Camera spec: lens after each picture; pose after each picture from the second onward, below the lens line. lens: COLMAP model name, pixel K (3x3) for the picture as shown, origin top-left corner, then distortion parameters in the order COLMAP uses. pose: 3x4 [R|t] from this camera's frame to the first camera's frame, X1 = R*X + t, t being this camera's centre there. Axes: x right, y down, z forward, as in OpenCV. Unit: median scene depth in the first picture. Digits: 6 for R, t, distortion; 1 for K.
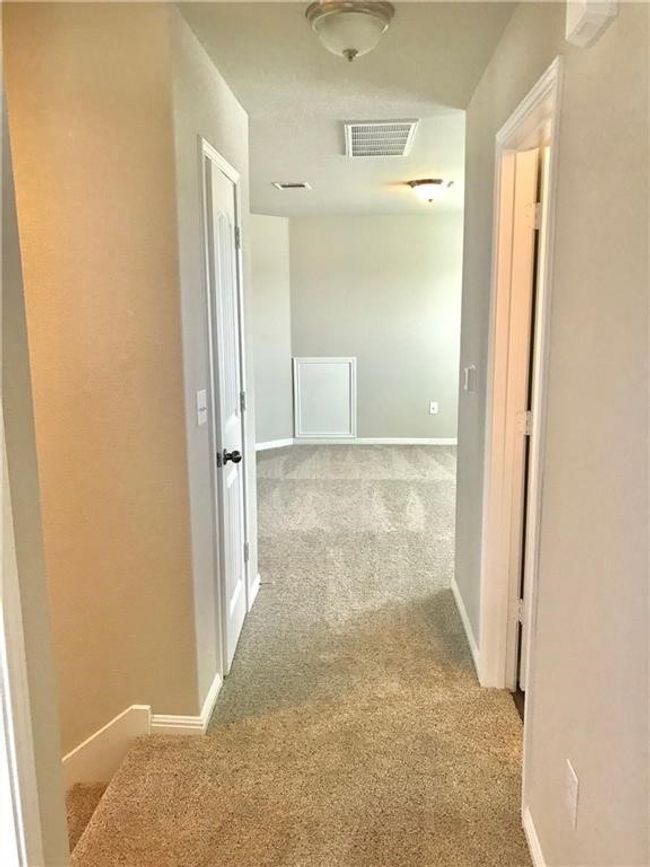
lens RADIAL K [[719.9, 0, 325.9], [0, 719.9, 433.5], [0, 0, 1]] dist [0.051298, -0.050391]
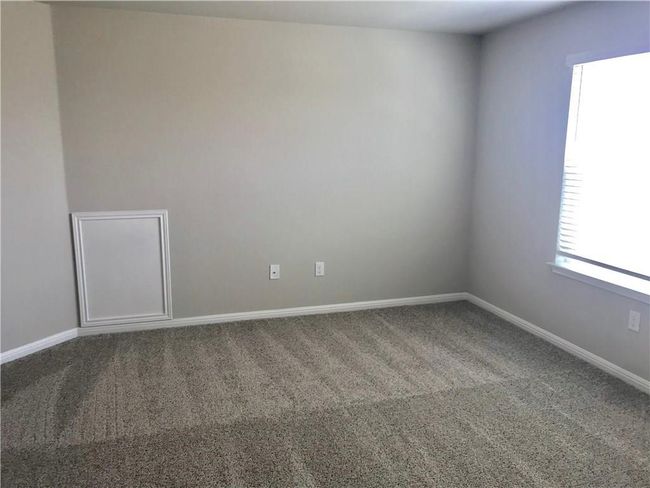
lens RADIAL K [[539.7, 0, 323.8], [0, 539.7, 241.3], [0, 0, 1]] dist [0.051298, -0.050391]
pose [[0.935489, -0.049904, 0.349814, -0.003238], [0.045281, 0.998745, 0.021385, -0.078499], [-0.350442, -0.004166, 0.936575, 0.433668]]
